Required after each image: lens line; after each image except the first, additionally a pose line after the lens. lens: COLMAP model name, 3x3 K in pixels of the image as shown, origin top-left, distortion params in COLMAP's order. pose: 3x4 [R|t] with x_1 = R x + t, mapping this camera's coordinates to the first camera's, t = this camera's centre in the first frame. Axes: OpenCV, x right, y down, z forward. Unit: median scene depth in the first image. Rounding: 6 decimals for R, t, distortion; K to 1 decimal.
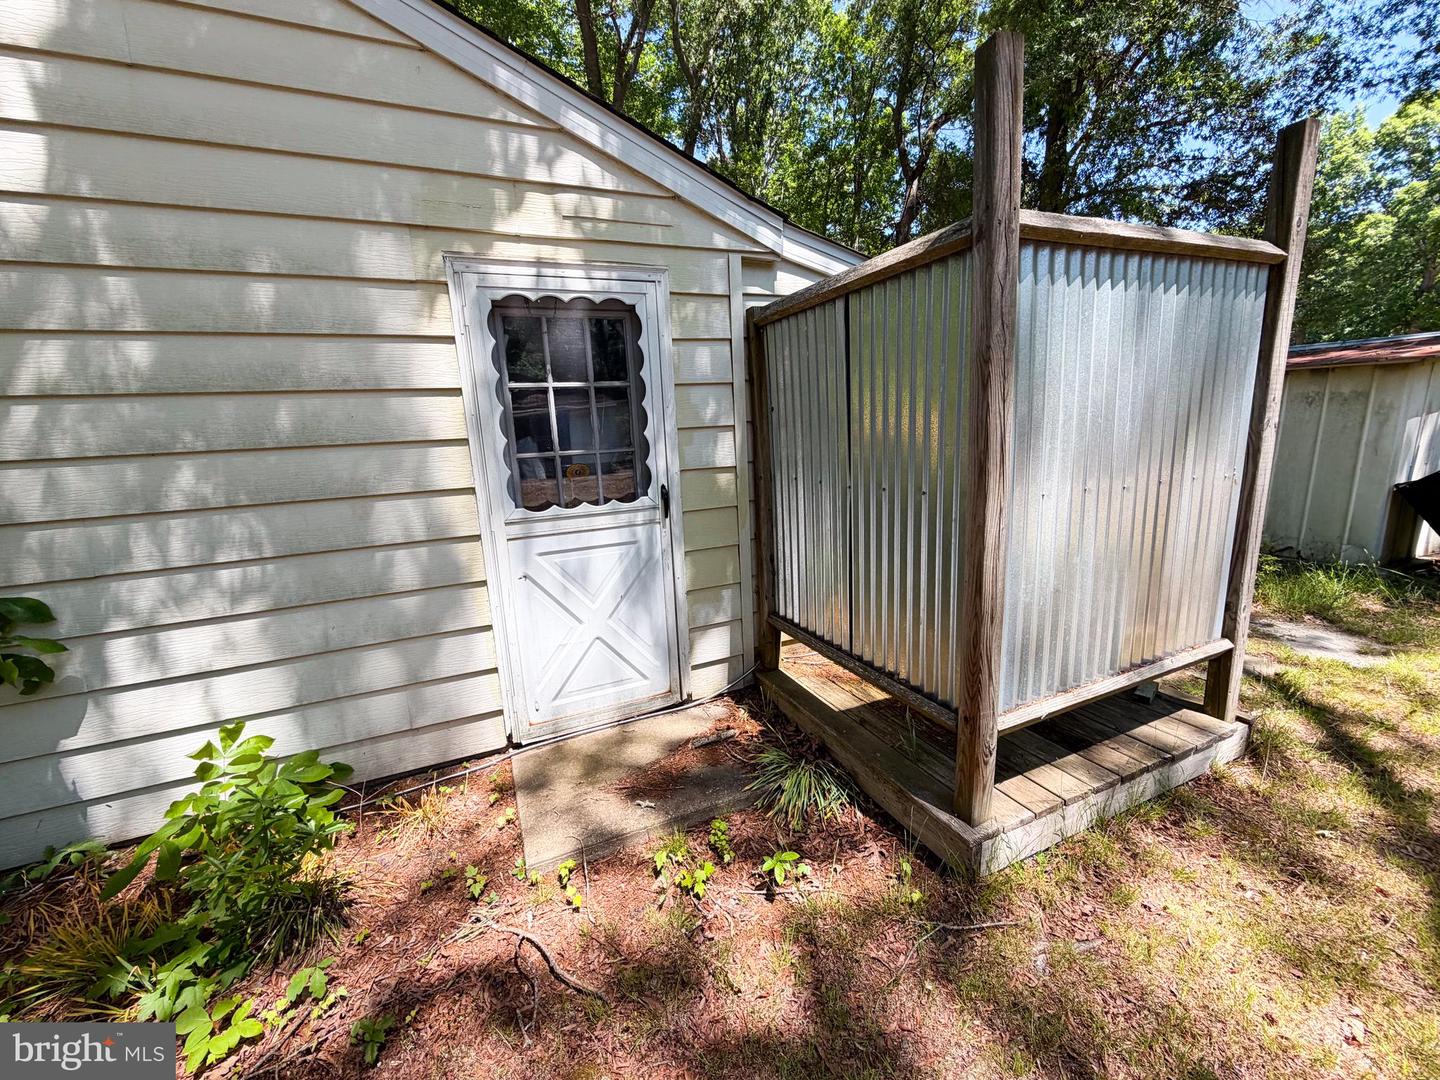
lens RADIAL K [[571.8, 0, 715.4], [0, 571.8, 541.4], [0, 0, 1]] dist [-0.002046, 0.000098]
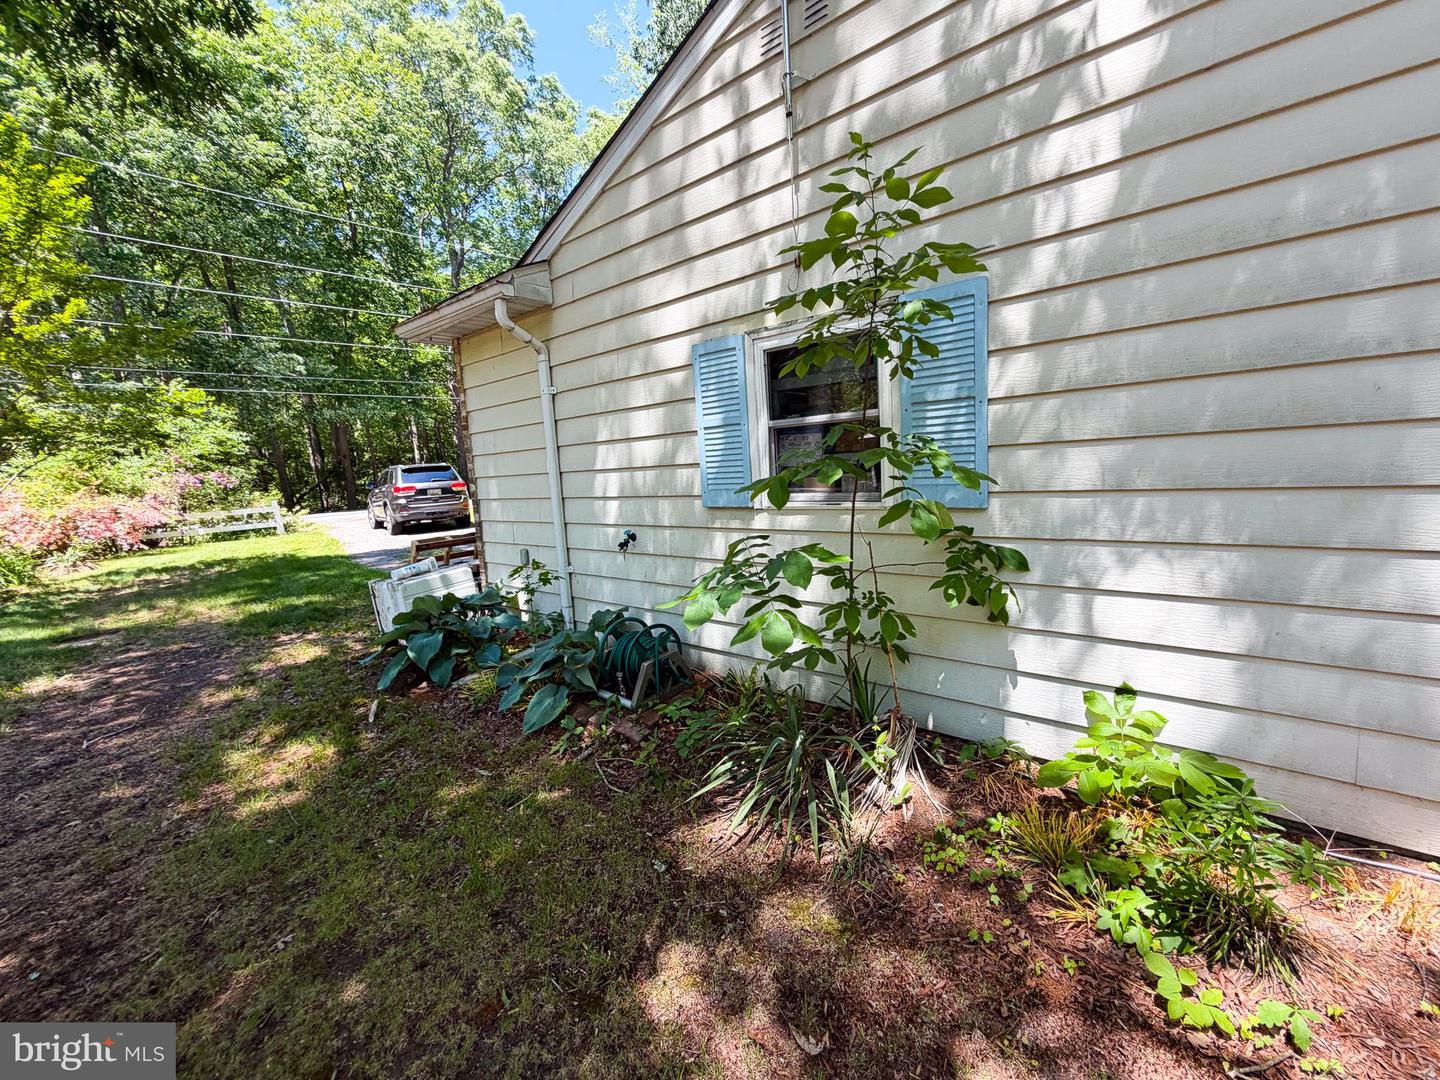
lens RADIAL K [[571.8, 0, 715.4], [0, 571.8, 541.4], [0, 0, 1]] dist [-0.002046, 0.000098]
pose [[0.449016, 0.143966, -0.881850, -0.256653], [-0.134732, 0.986559, 0.092458, 0.039602], [0.883308, 0.077298, 0.462377, -0.159065]]
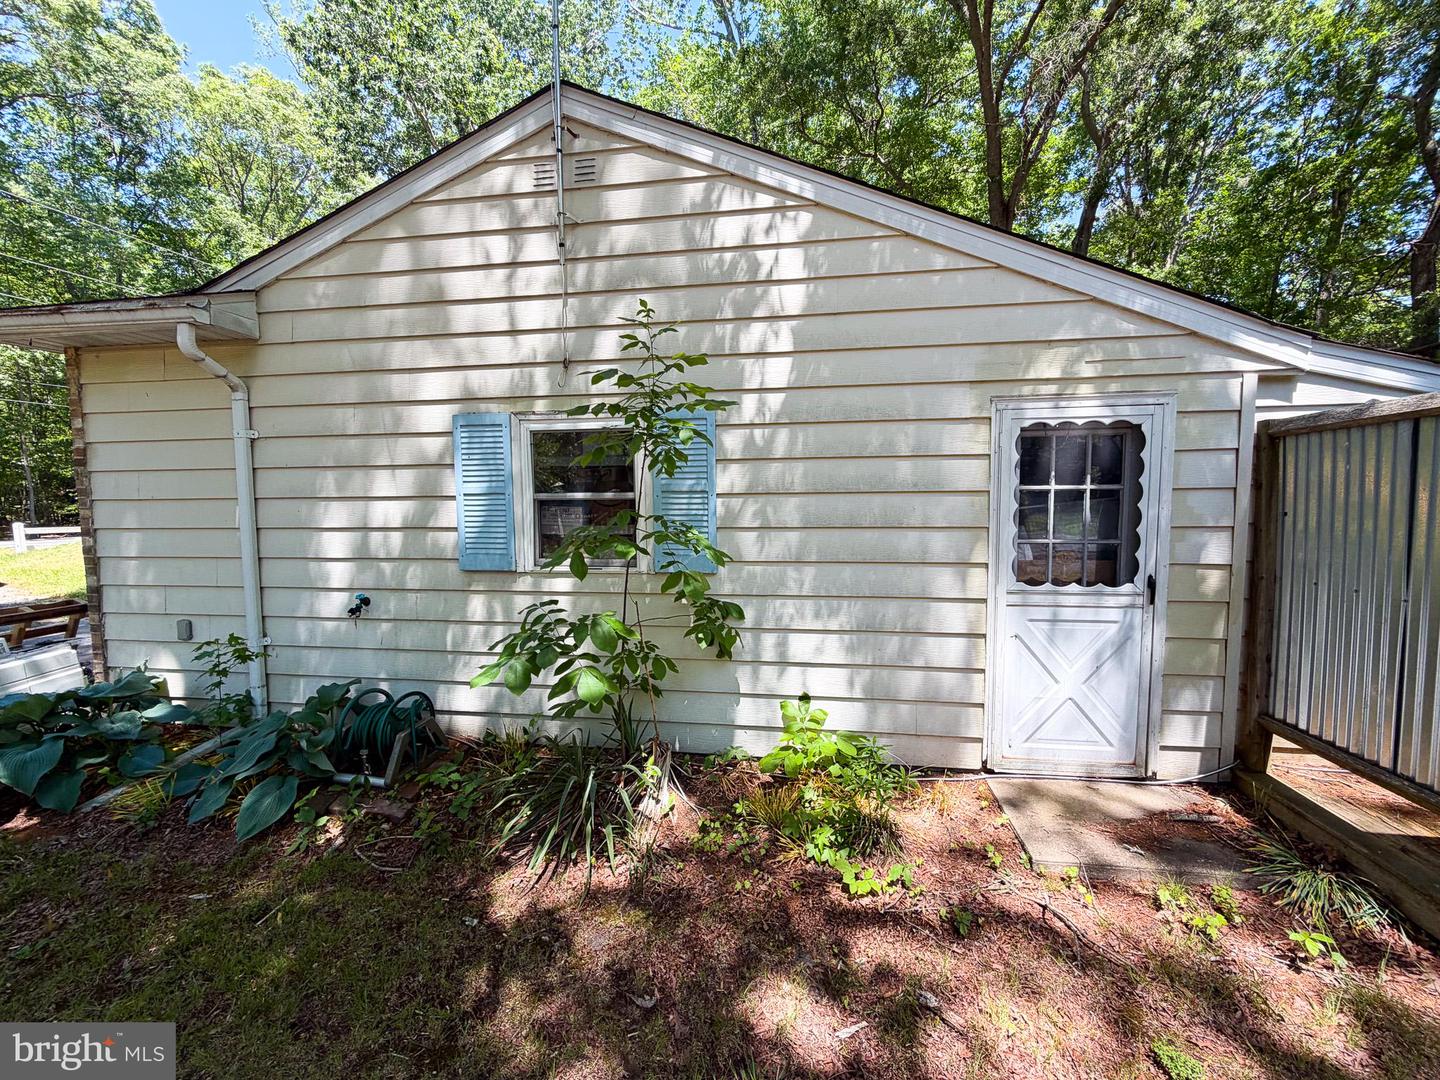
lens RADIAL K [[571.8, 0, 715.4], [0, 571.8, 541.4], [0, 0, 1]] dist [-0.002046, 0.000098]
pose [[0.844356, 0.079790, -0.529809, -0.228895], [-0.136306, 0.988303, -0.068390, 0.029783], [0.518155, 0.129962, 0.845355, -0.417233]]
